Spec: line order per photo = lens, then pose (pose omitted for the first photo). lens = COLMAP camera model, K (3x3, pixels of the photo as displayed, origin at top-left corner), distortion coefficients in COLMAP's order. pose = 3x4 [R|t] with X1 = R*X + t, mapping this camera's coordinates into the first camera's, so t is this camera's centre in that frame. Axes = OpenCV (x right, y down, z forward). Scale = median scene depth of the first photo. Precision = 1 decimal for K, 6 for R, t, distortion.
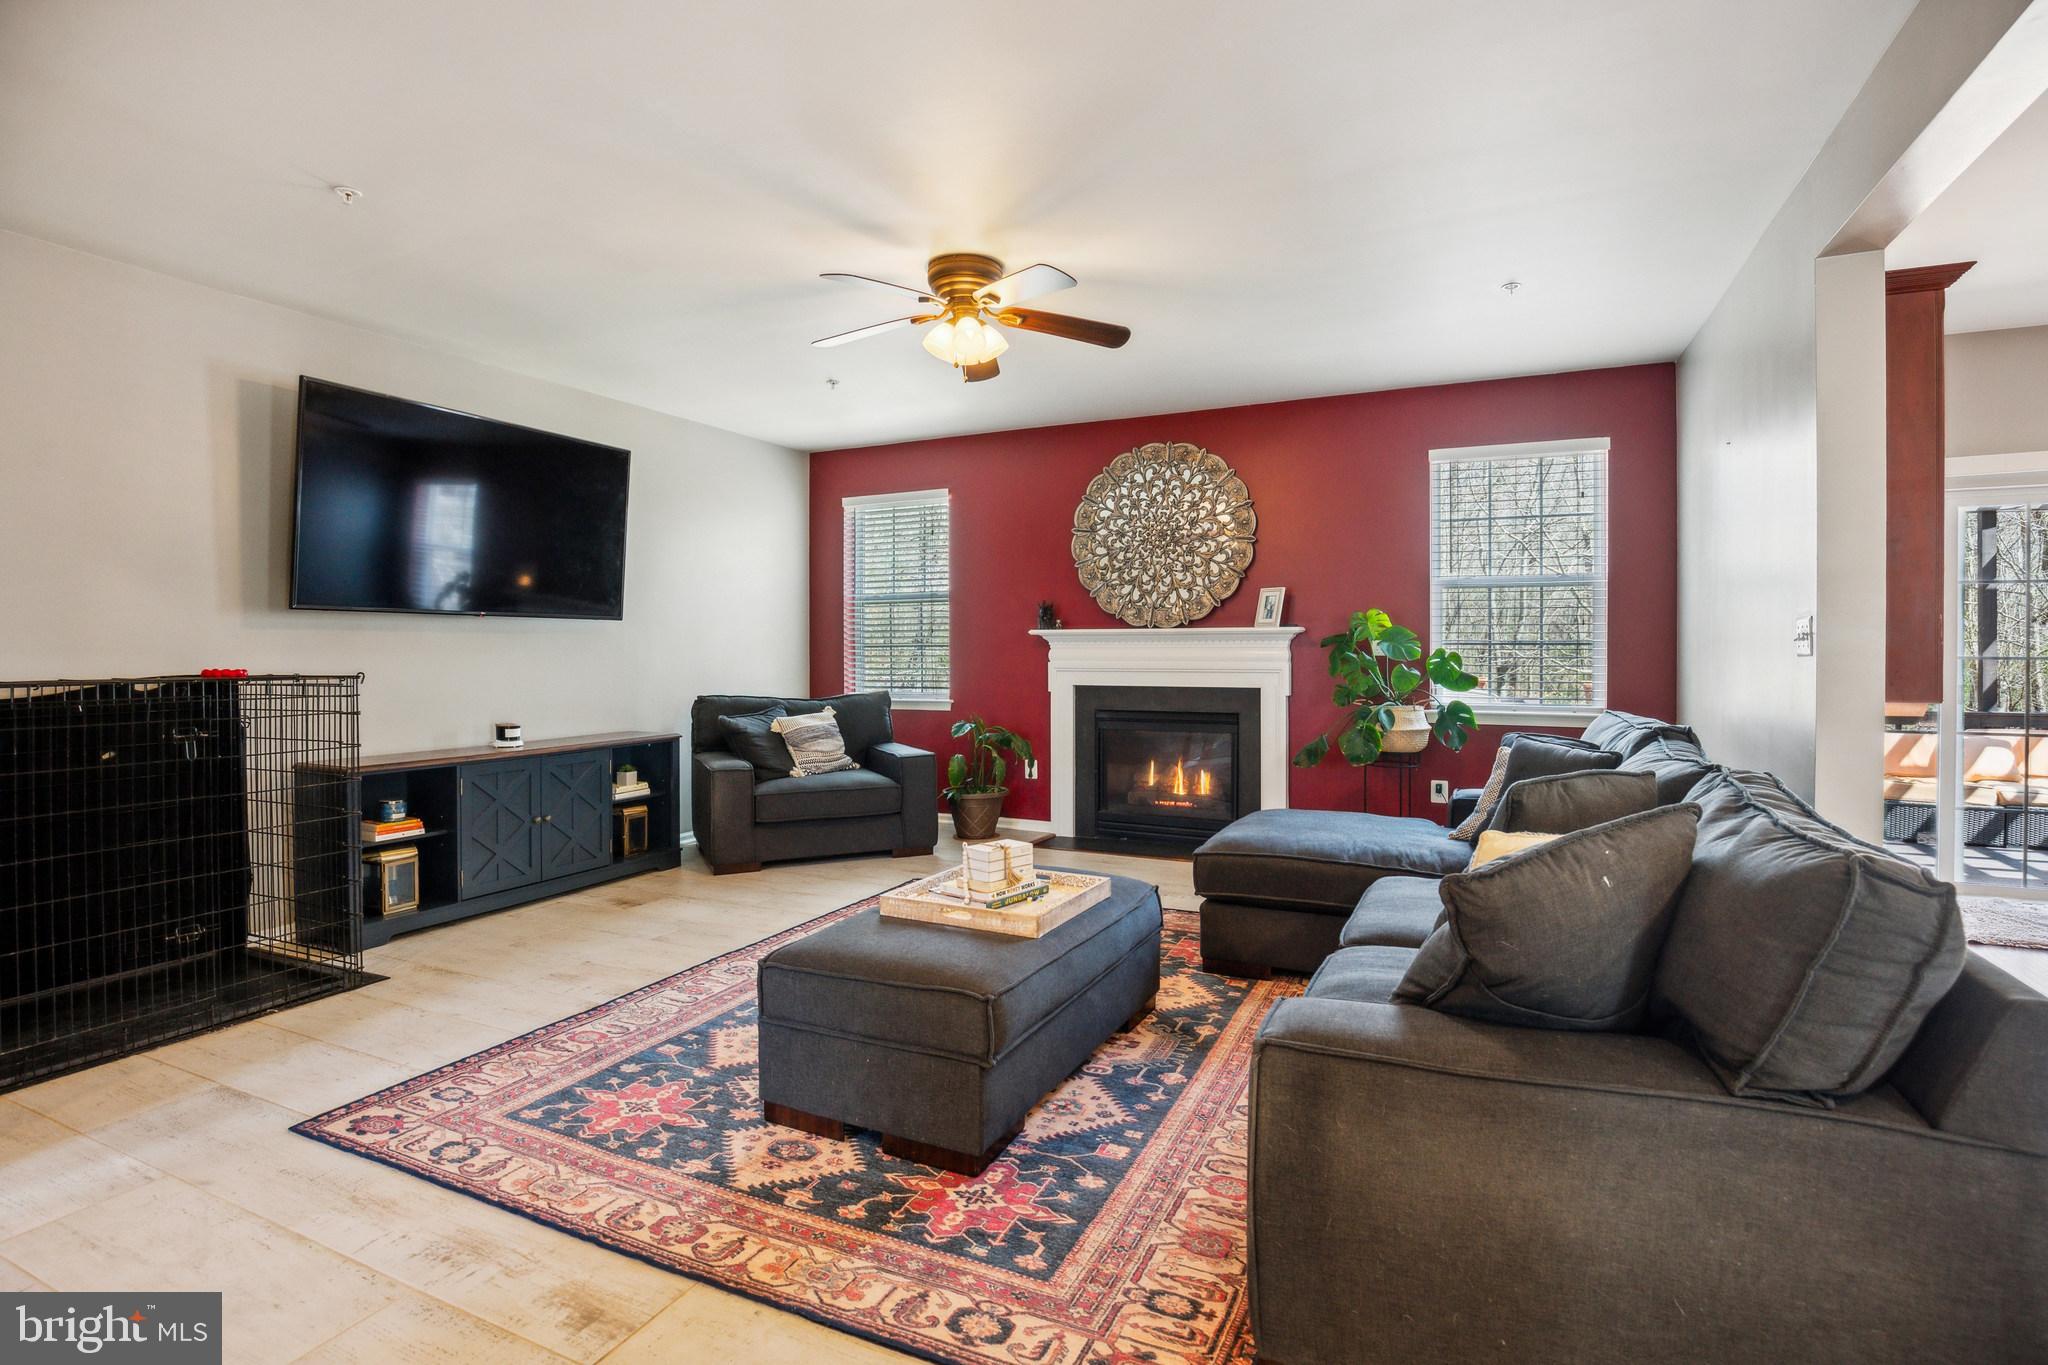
lens RADIAL K [[946.0, 0, 984.7], [0, 946.0, 659.5], [0, 0, 1]] dist [-0.019681, -0.000222]
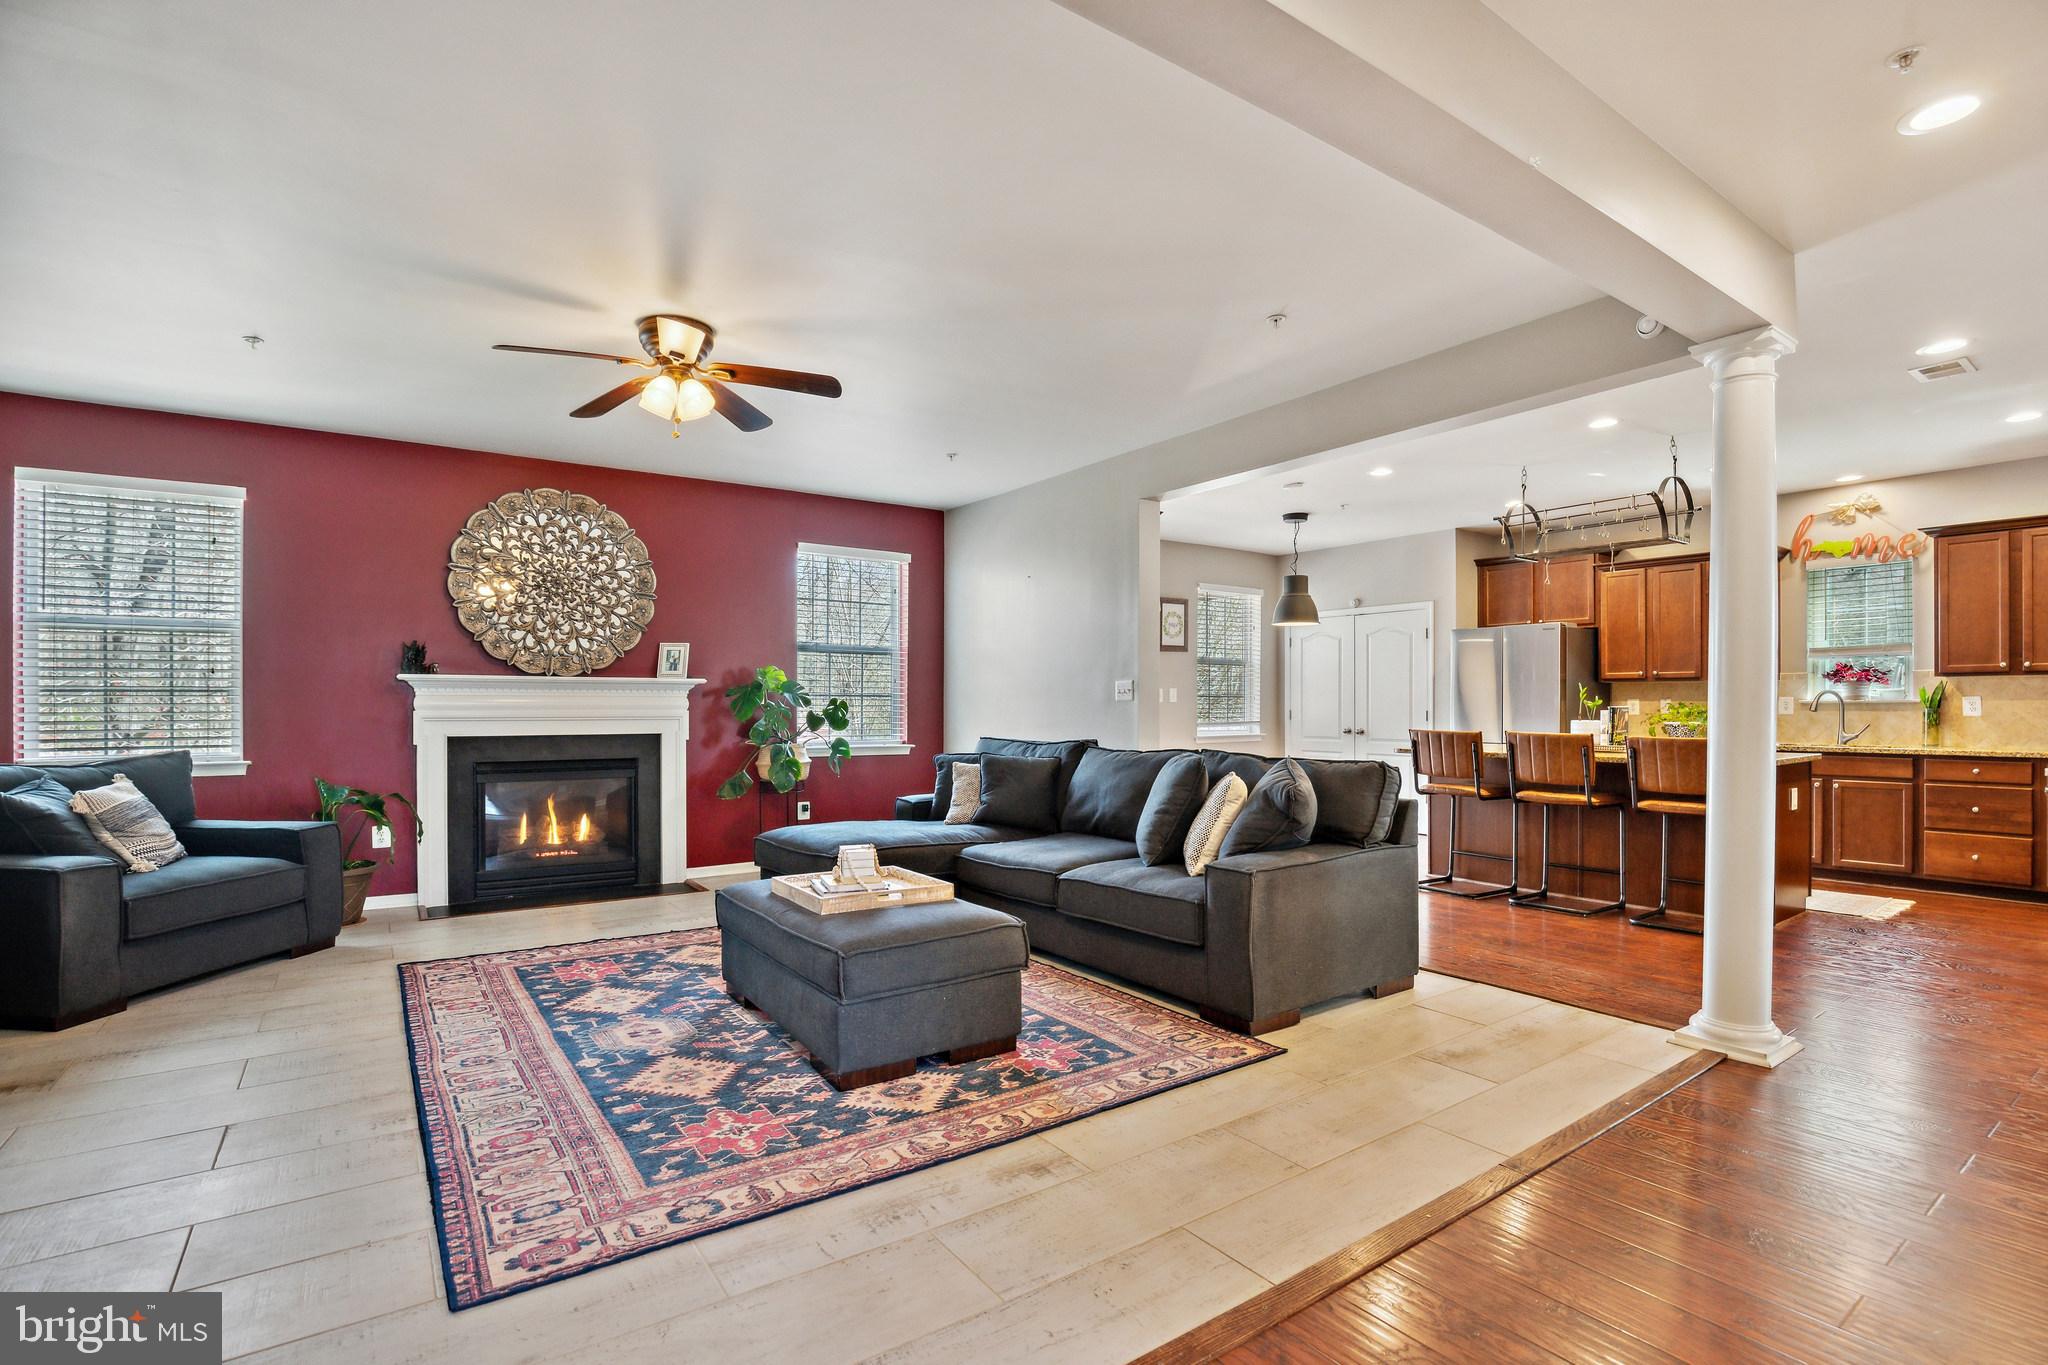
lens RADIAL K [[938.6, 0, 1013.8], [0, 938.6, 714.2], [0, 0, 1]] dist [-0.015377, 0.000358]
pose [[0.518491, -0.003375, 0.855076, -0.521249], [0.006349, 0.999980, 0.000097, 0.012611], [-0.855059, 0.005378, 0.518502, 0.102760]]
